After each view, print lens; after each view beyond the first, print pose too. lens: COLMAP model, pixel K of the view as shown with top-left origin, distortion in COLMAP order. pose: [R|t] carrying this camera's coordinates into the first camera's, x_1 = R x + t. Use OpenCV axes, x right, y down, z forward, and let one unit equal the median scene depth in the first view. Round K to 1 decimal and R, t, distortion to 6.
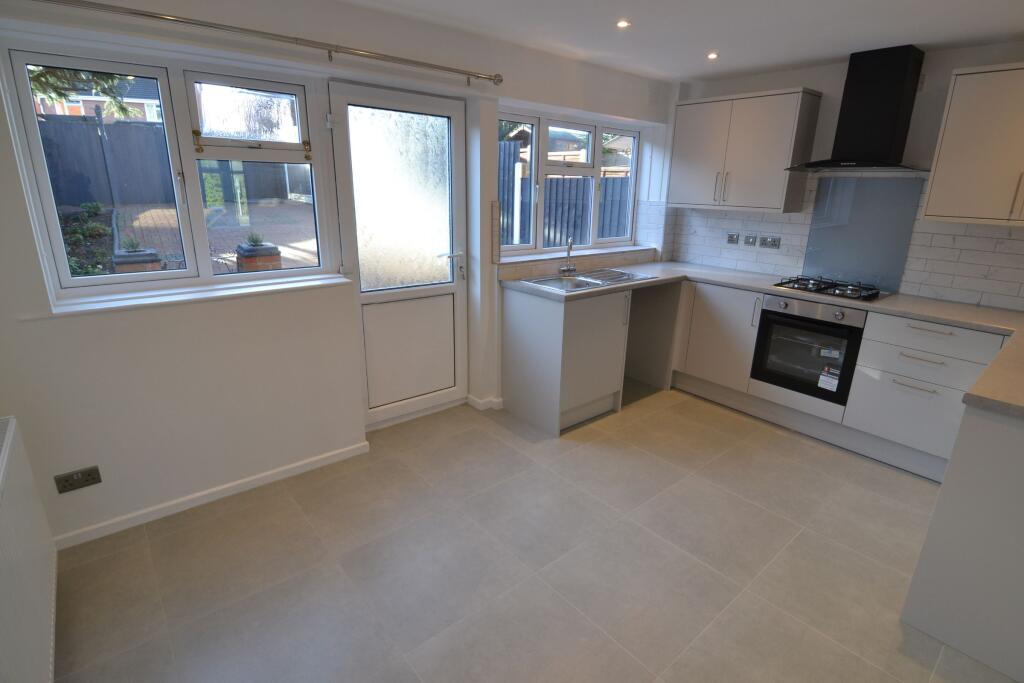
lens RADIAL K [[500.6, 0, 513.0], [0, 500.6, 337.3], [0, 0, 1]] dist [0.001396, -0.014789]
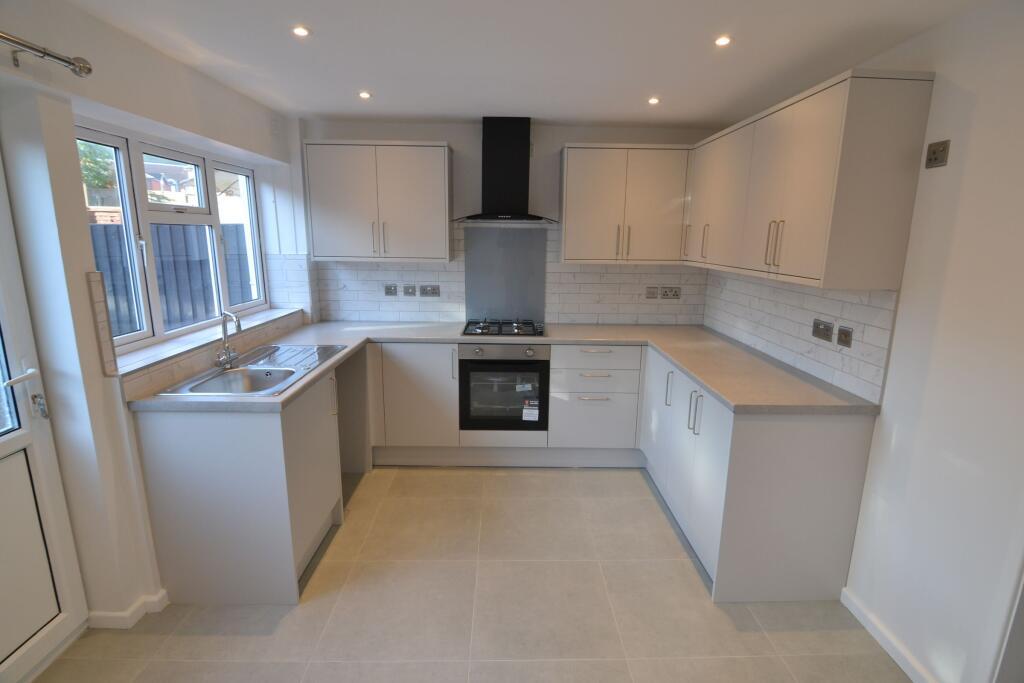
lens RADIAL K [[500.6, 0, 513.0], [0, 500.6, 337.3], [0, 0, 1]] dist [0.001396, -0.014789]
pose [[0.628198, -0.168862, 0.759508, -0.171149], [0.225412, 0.973800, 0.030065, -0.101660], [-0.744686, 0.152315, 0.649803, 0.266920]]
